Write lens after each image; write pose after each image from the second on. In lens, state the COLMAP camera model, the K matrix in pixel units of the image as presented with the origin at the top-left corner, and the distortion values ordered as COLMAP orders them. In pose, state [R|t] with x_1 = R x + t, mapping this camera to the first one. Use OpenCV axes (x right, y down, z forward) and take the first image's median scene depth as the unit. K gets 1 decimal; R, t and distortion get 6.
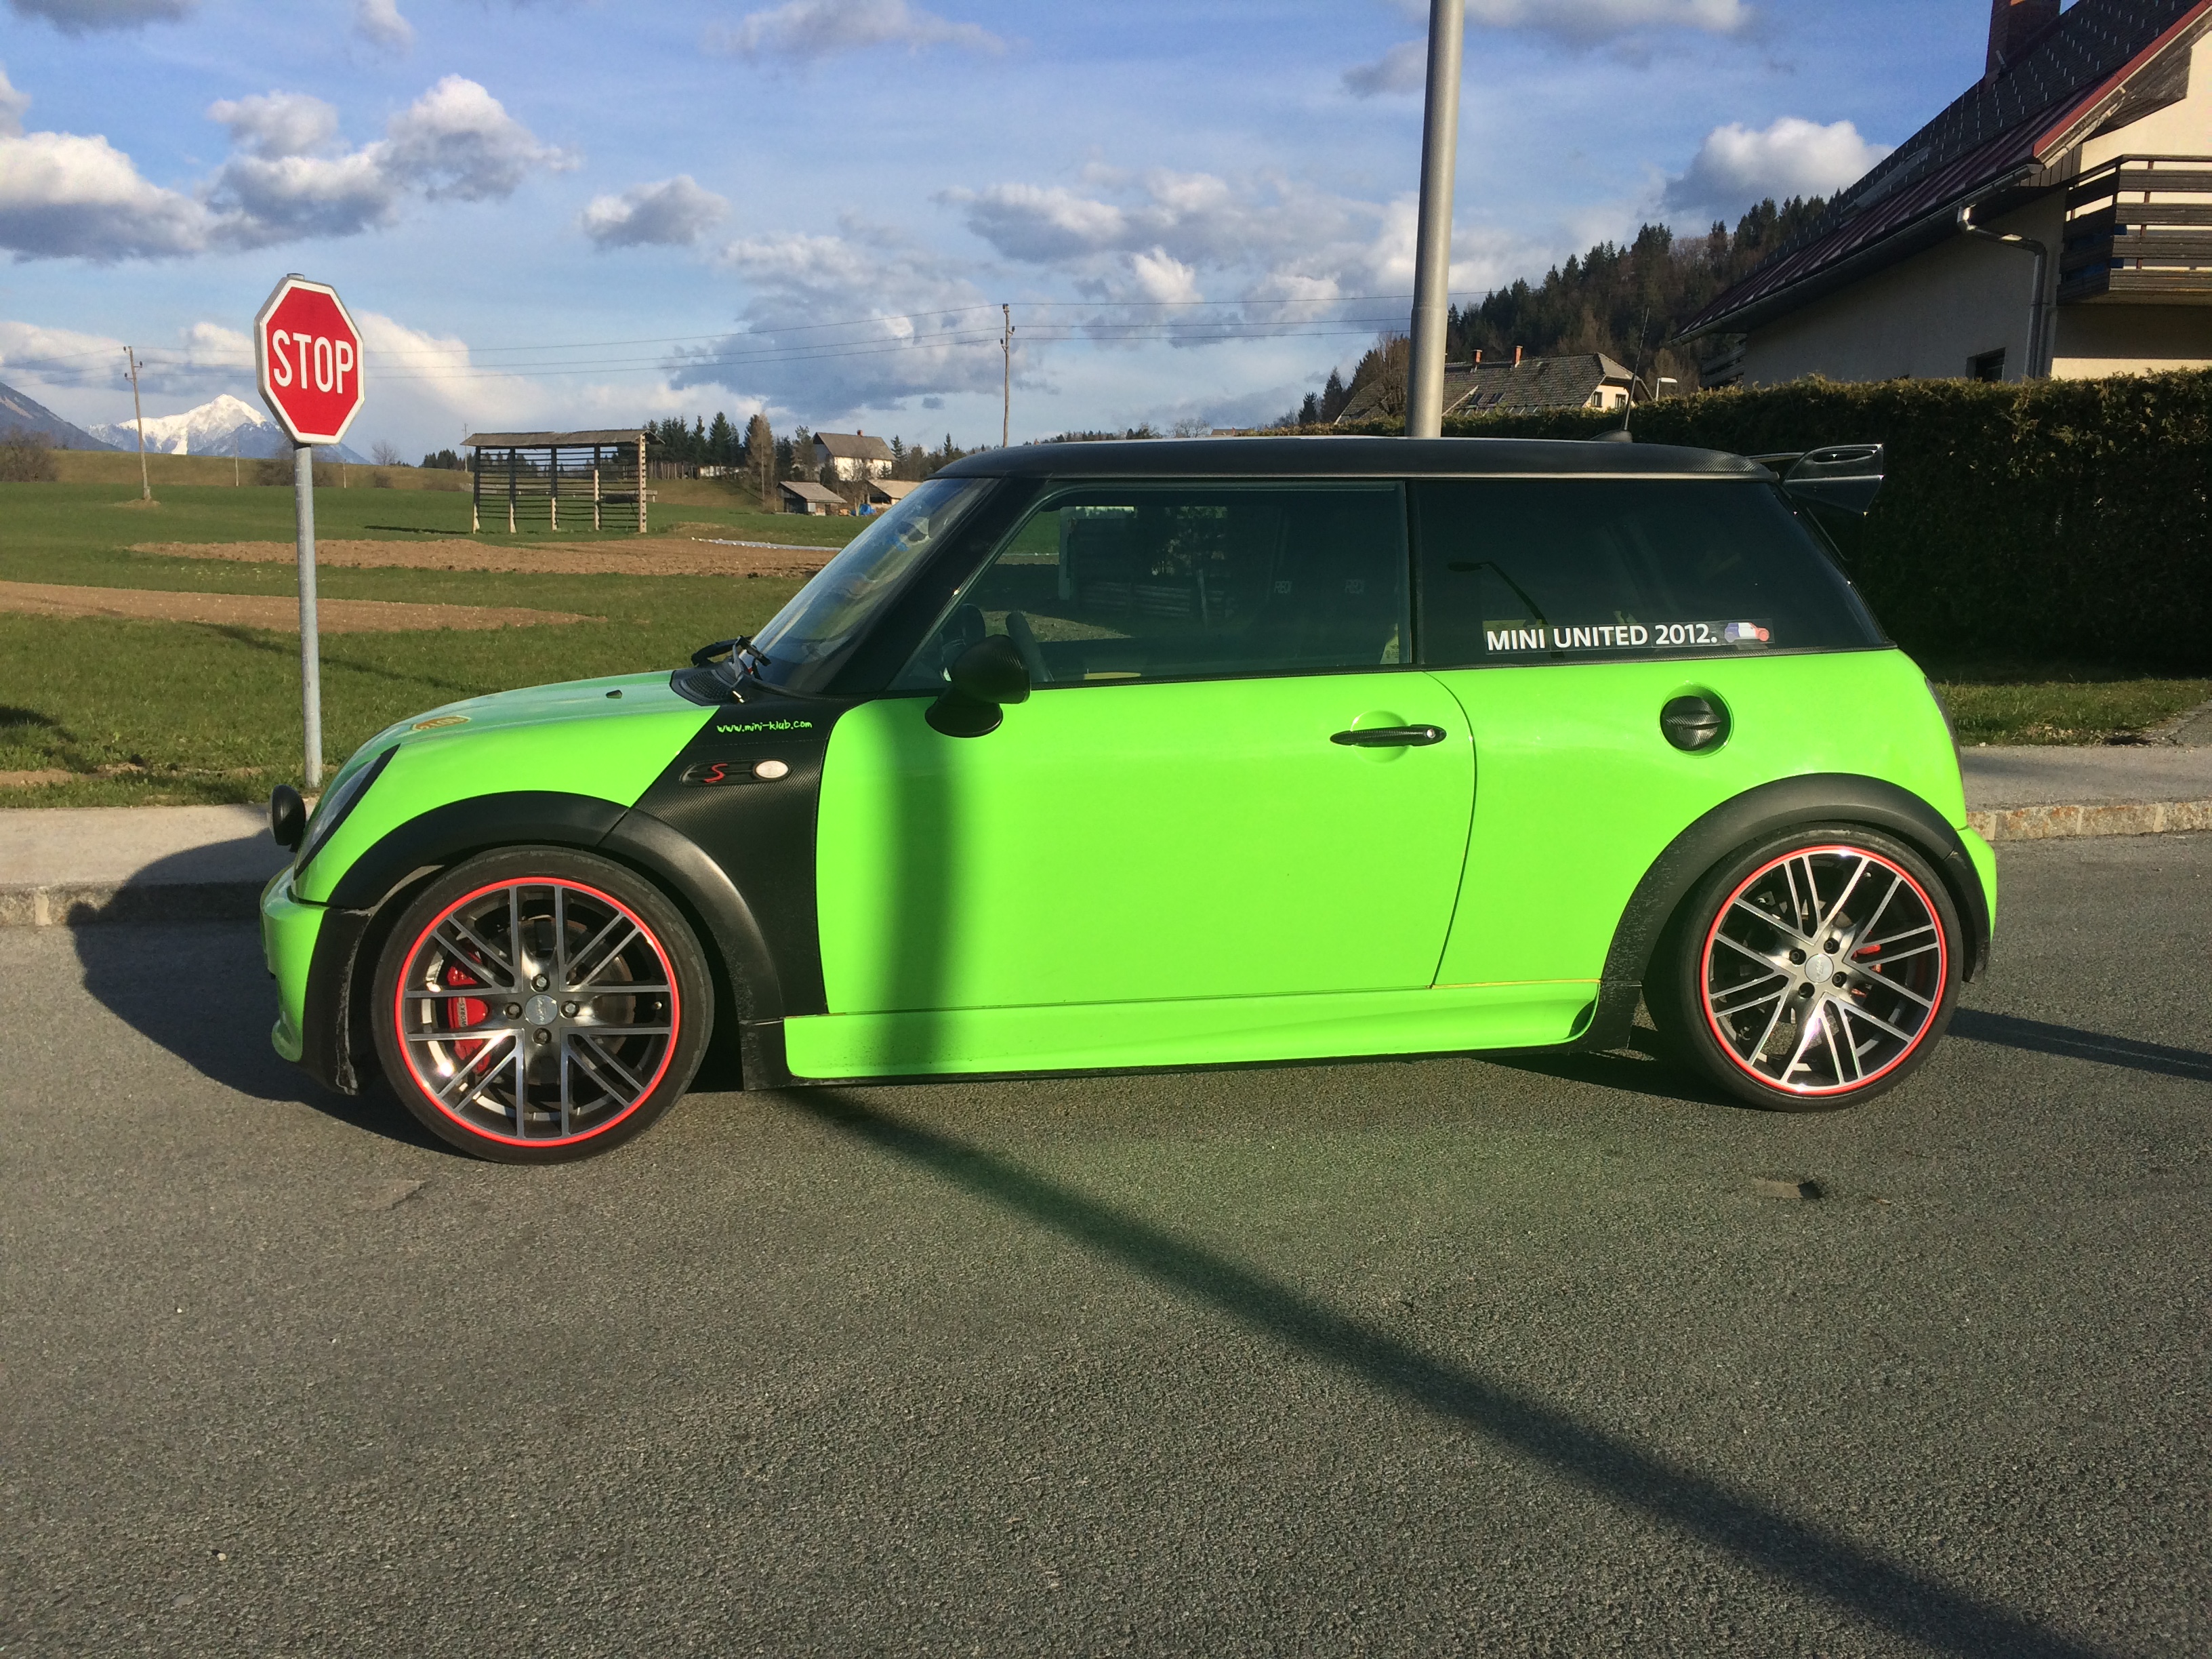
lens RADIAL K [[1891.7, 0, 1096.2], [0, 1891.7, 841.6], [0, 0, 1]] dist [0.081644, -0.104165]
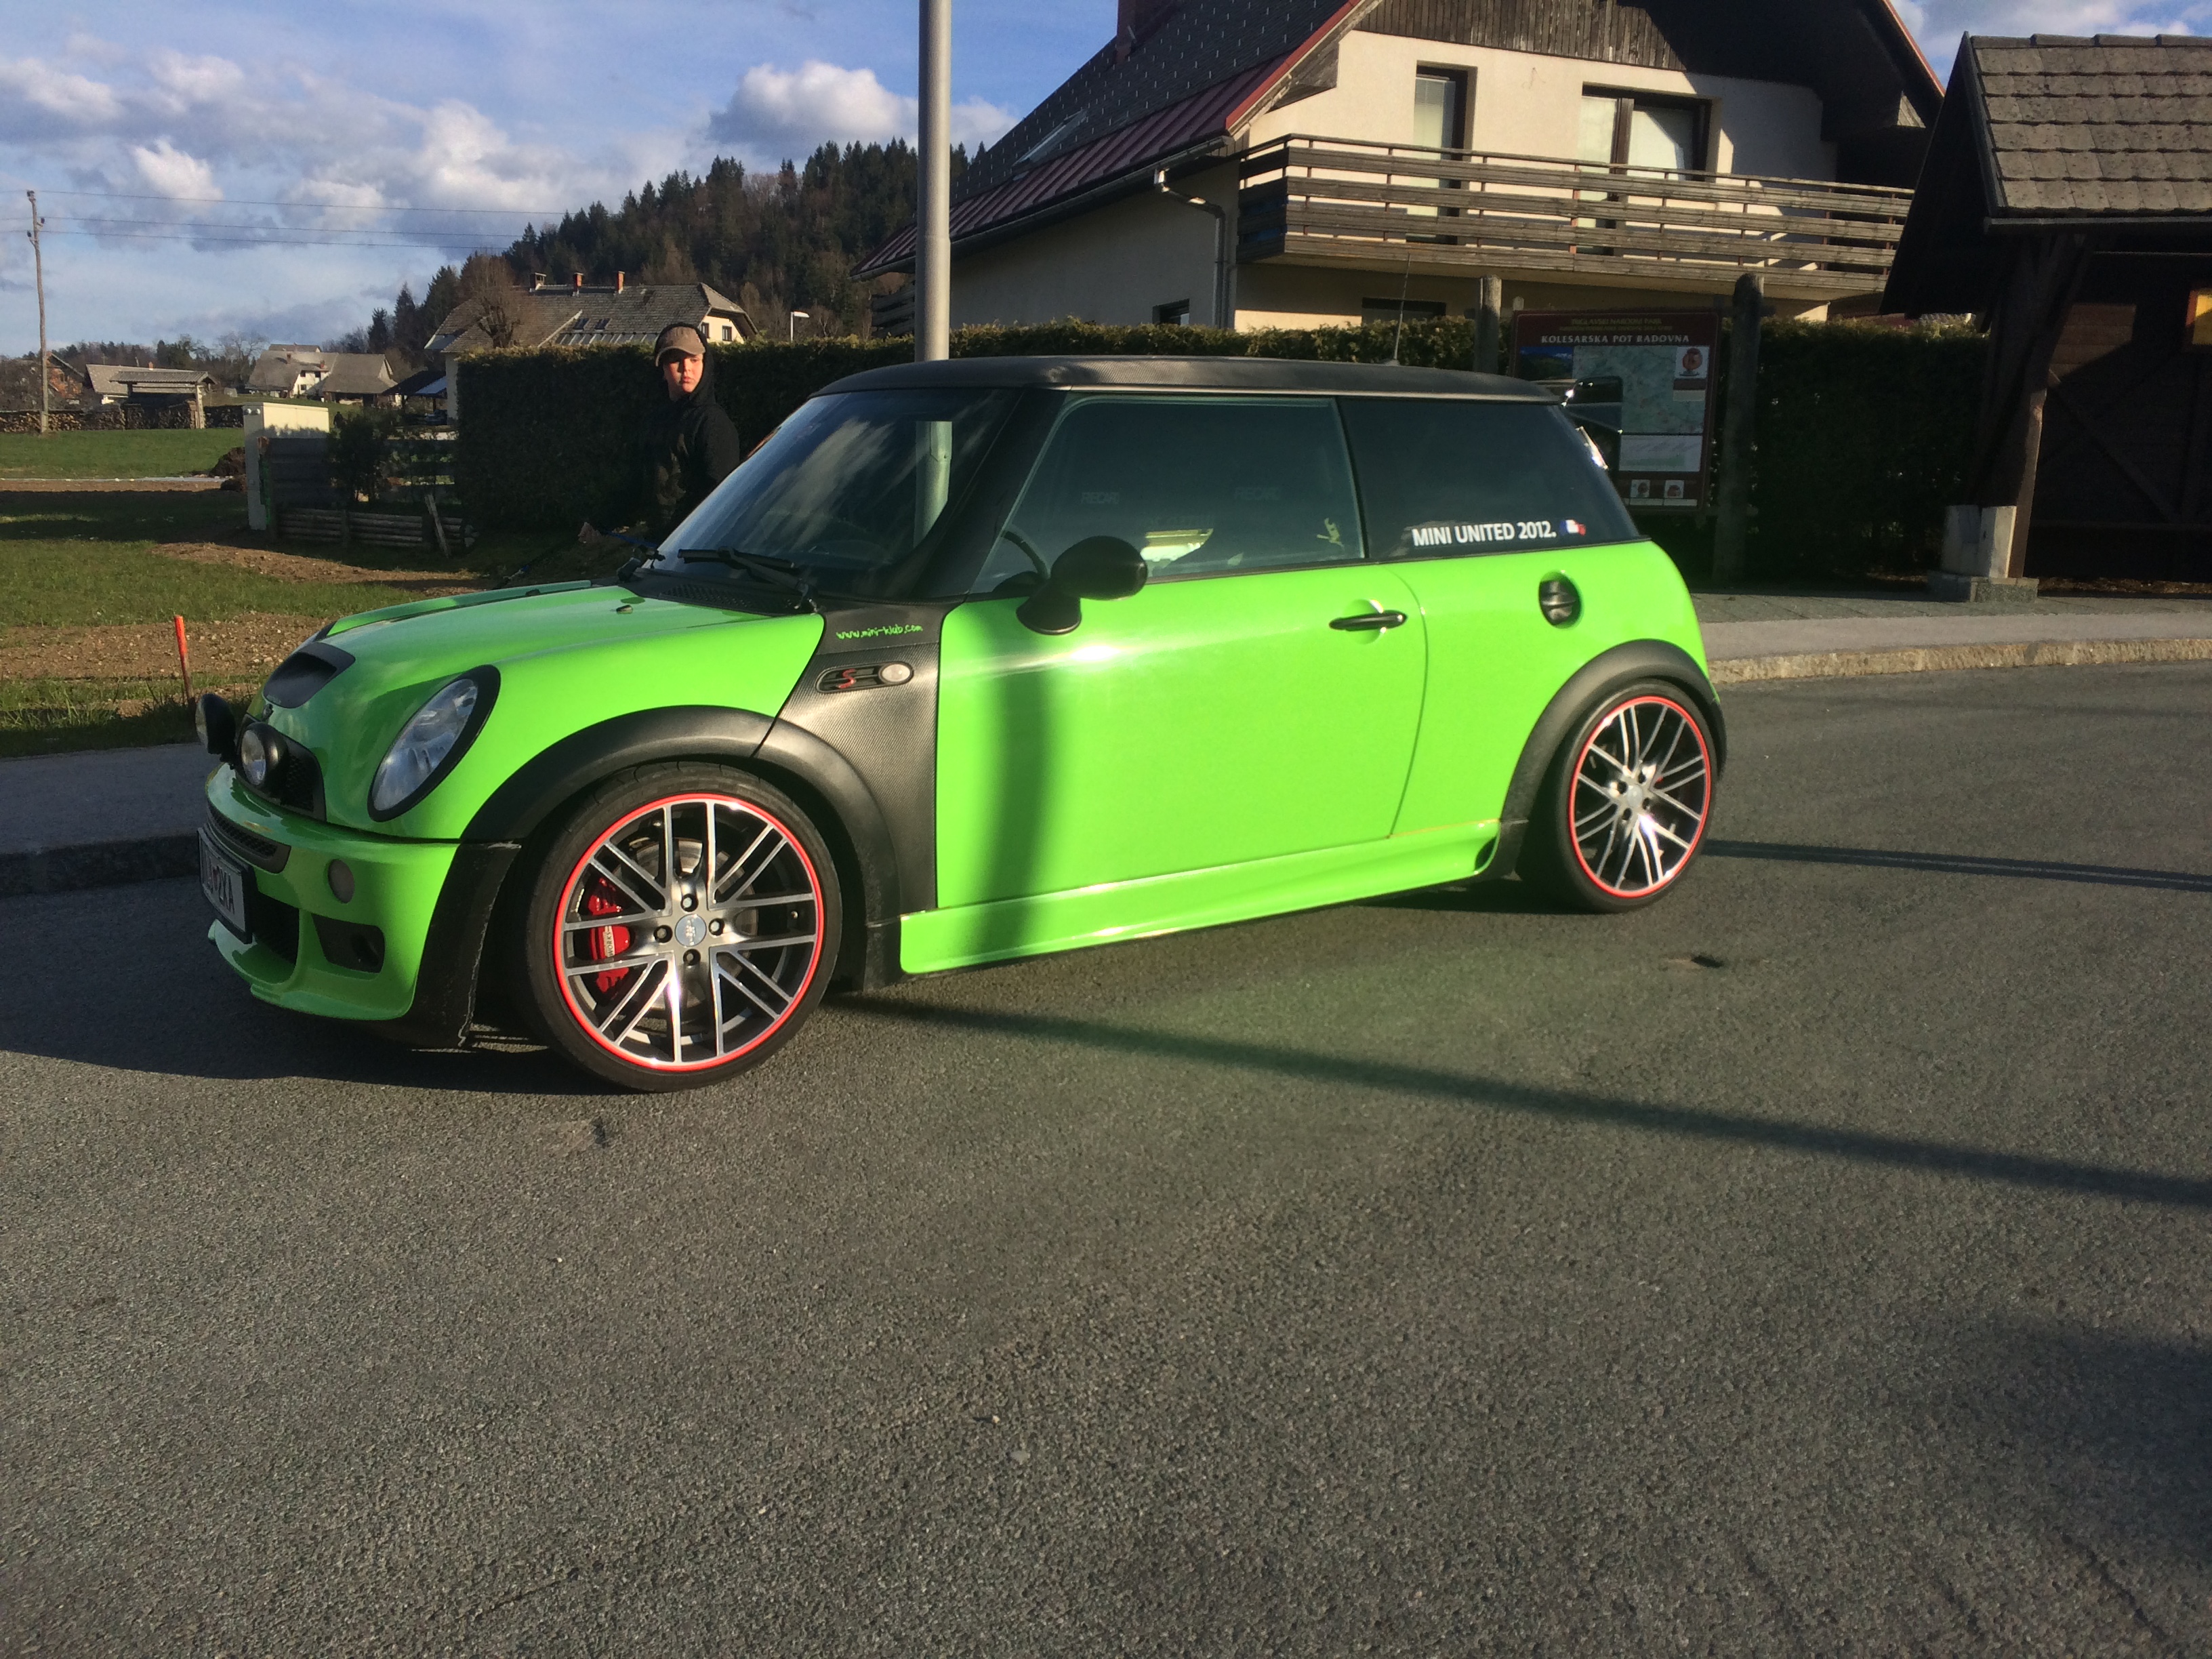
lens RADIAL K [[1887.7, 0, 1096.3], [0, 1887.7, 845.1], [0, 0, 1]] dist [0.088020, -0.109503]
pose [[0.895528, -0.086551, 0.436507, -0.492135], [0.070339, 0.996103, 0.053202, 0.007068], [-0.439411, -0.016940, 0.898127, 0.033032]]
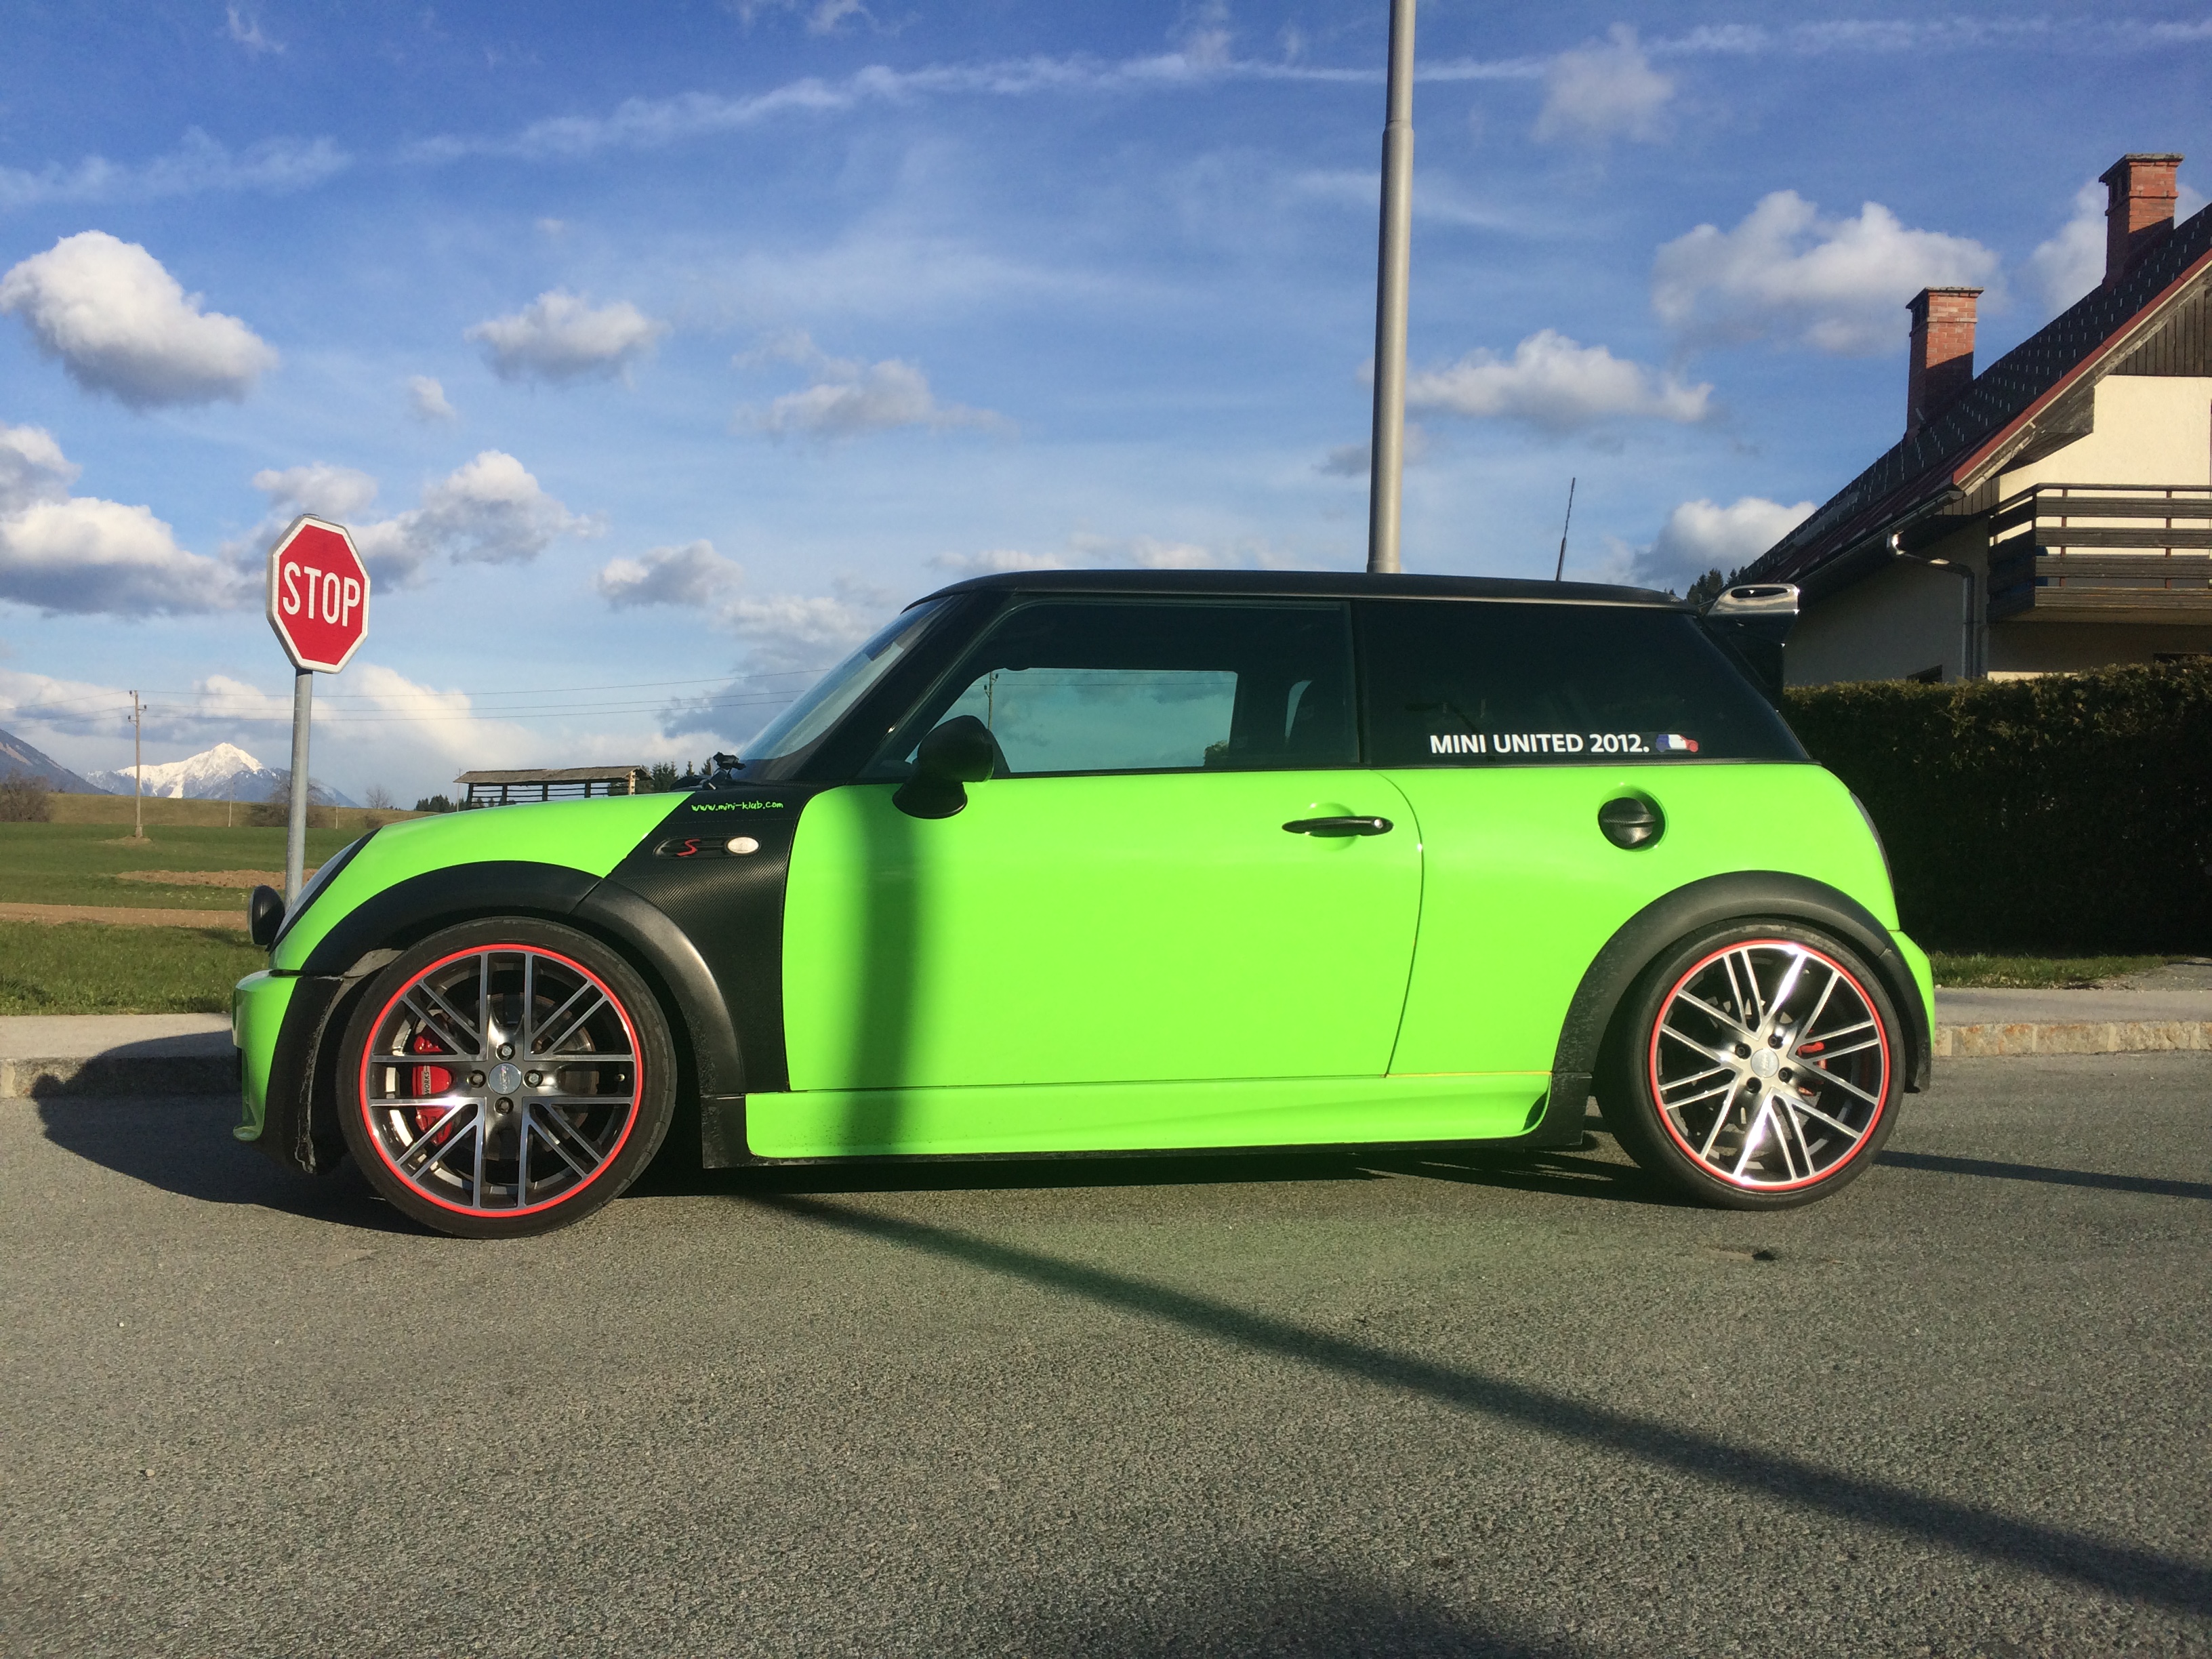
lens RADIAL K [[1887.7, 0, 1096.3], [0, 1887.7, 845.1], [0, 0, 1]] dist [0.088020, -0.109503]
pose [[0.999927, 0.005913, 0.010563, 0.010251], [-0.003940, 0.984051, -0.177842, 0.135509], [-0.011446, 0.177787, 0.984002, -0.018313]]
